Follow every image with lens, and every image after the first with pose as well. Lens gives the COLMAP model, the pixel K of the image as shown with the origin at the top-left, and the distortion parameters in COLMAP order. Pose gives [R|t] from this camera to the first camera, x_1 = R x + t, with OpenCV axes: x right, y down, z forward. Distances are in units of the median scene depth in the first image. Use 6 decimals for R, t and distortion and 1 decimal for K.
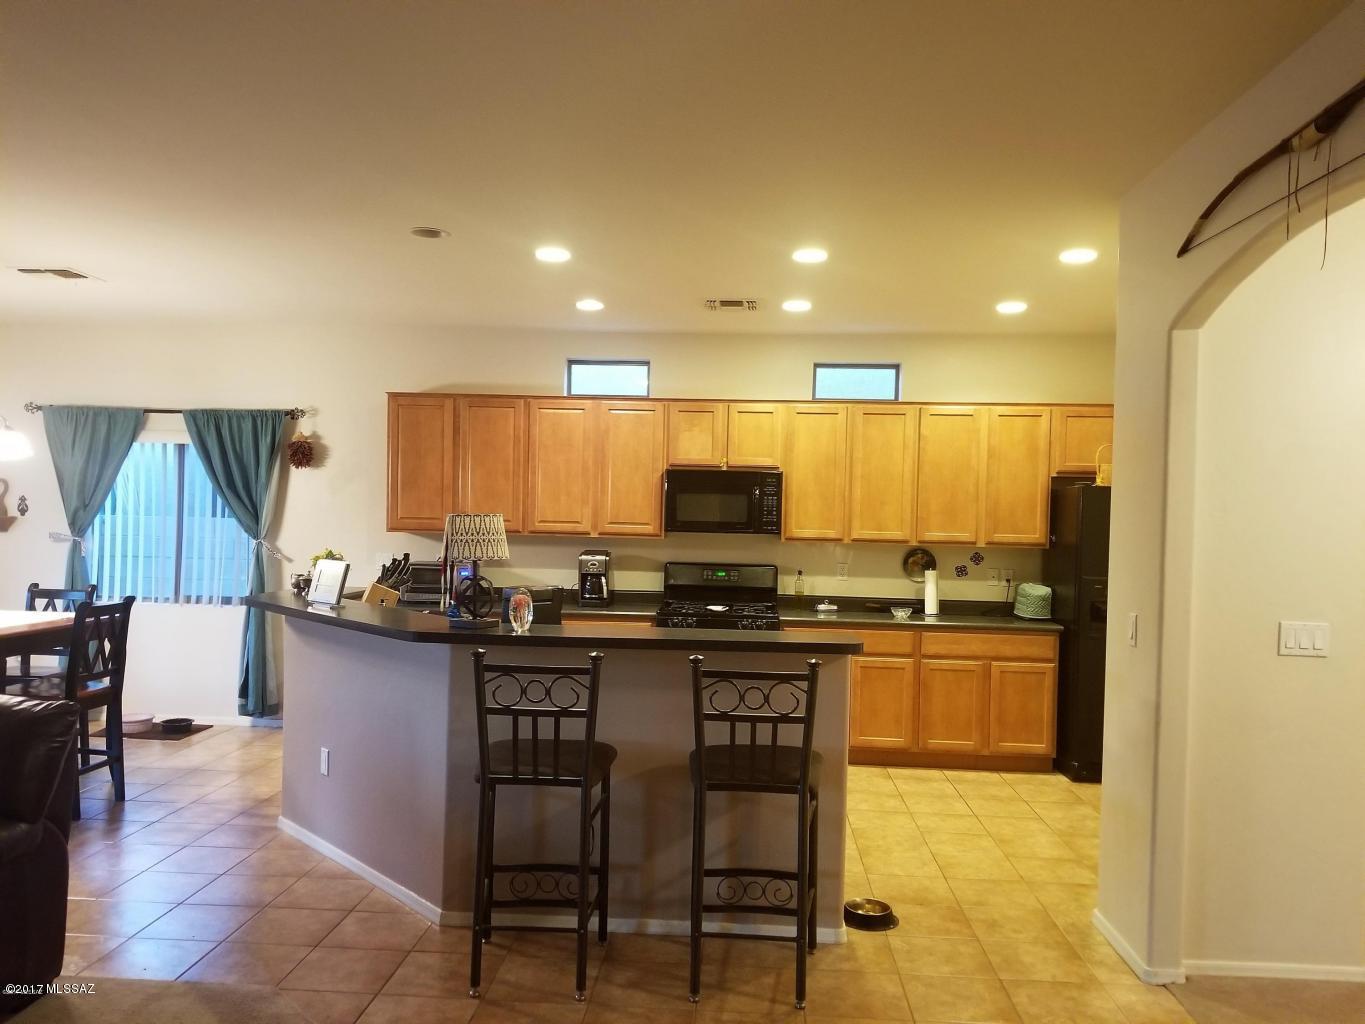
lens RADIAL K [[1047.3, 0, 660.7], [0, 1047.3, 535.3], [0, 0, 1]] dist [0.043346, -0.098996]
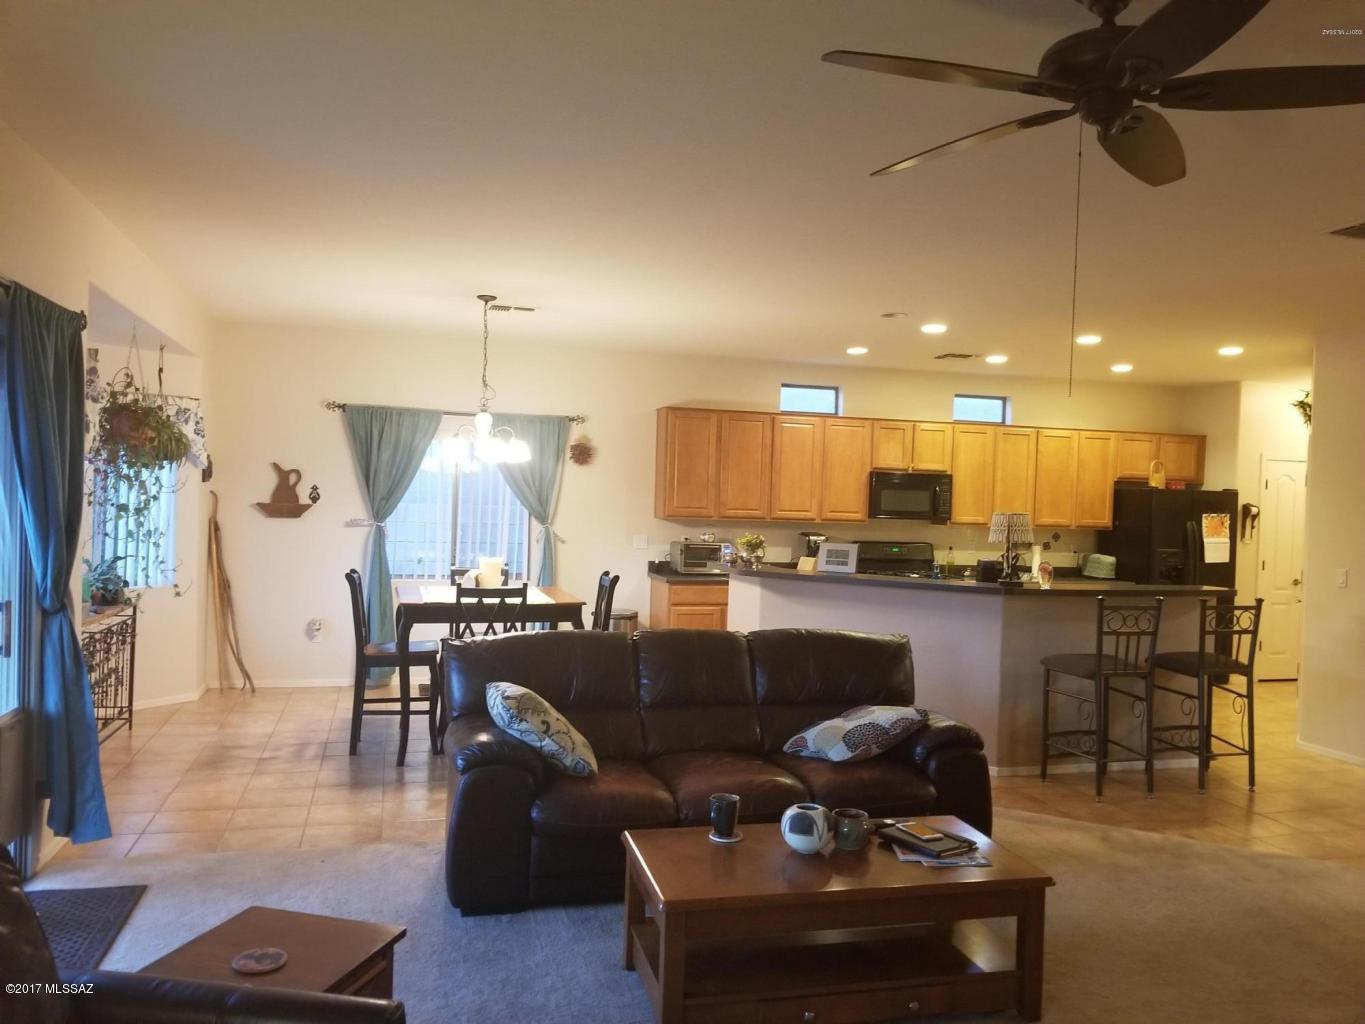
lens RADIAL K [[1047.3, 0, 687.6], [0, 1047.3, 510.2], [0, 0, 1]] dist [0.043346, -0.098996]
pose [[0.945883, 0.001693, 0.324503, -0.645731], [-0.002180, 0.999997, 0.001137, -0.014819], [-0.324500, -0.001783, 0.945884, -0.183710]]
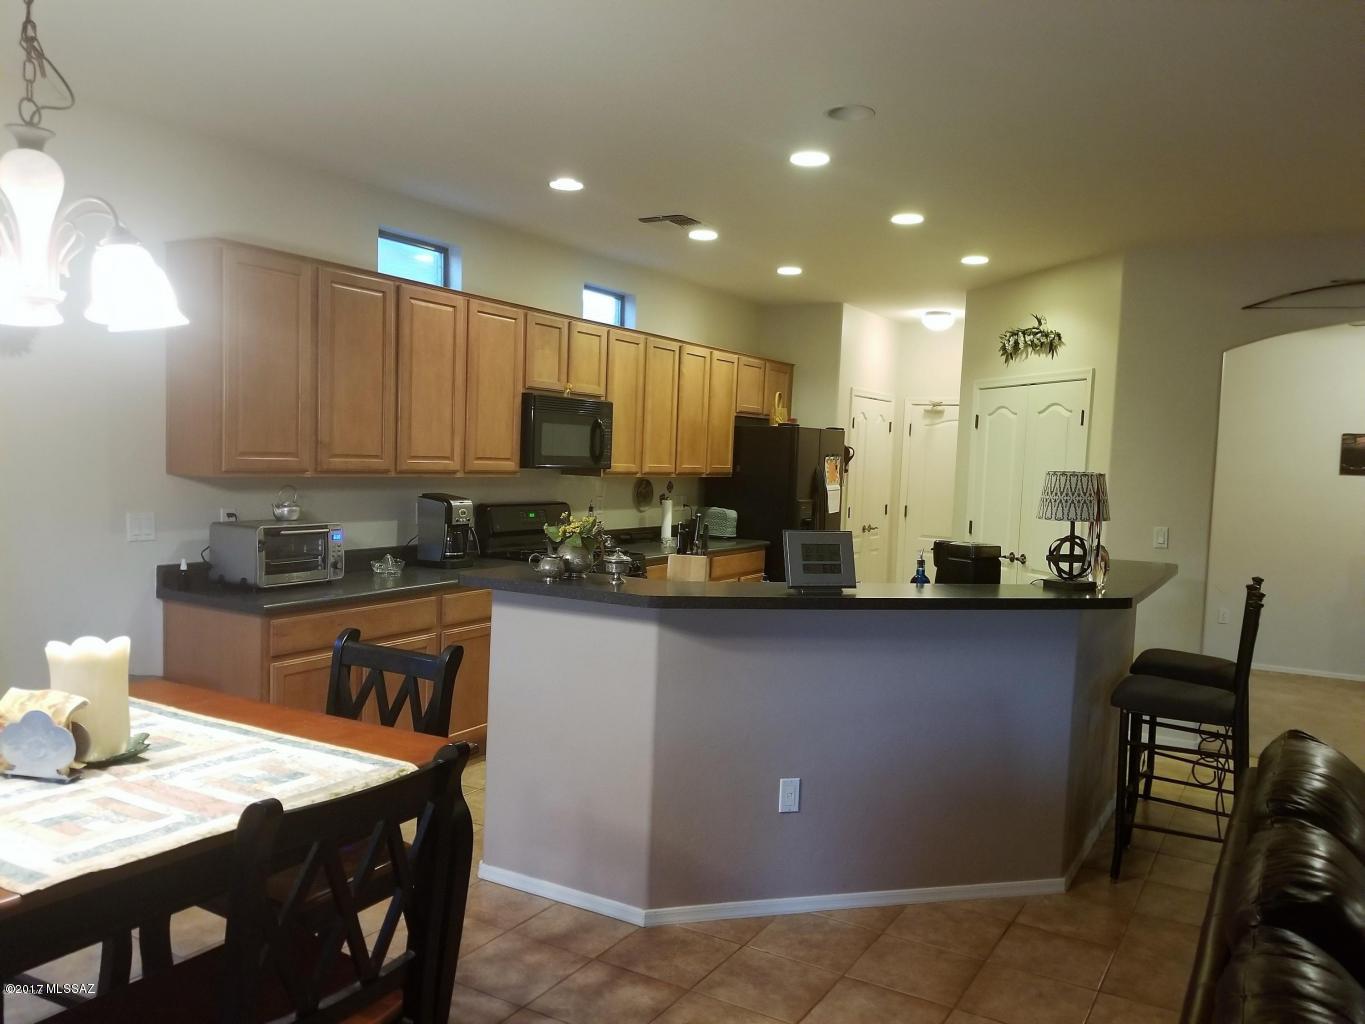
lens RADIAL K [[1047.3, 0, 696.7], [0, 1047.3, 554.4], [0, 0, 1]] dist [0.043346, -0.098996]
pose [[0.442953, -0.093917, 0.891612, -0.685910], [-0.008960, 0.993985, 0.109151, -0.027917], [-0.896500, -0.056338, 0.439447, 0.503939]]
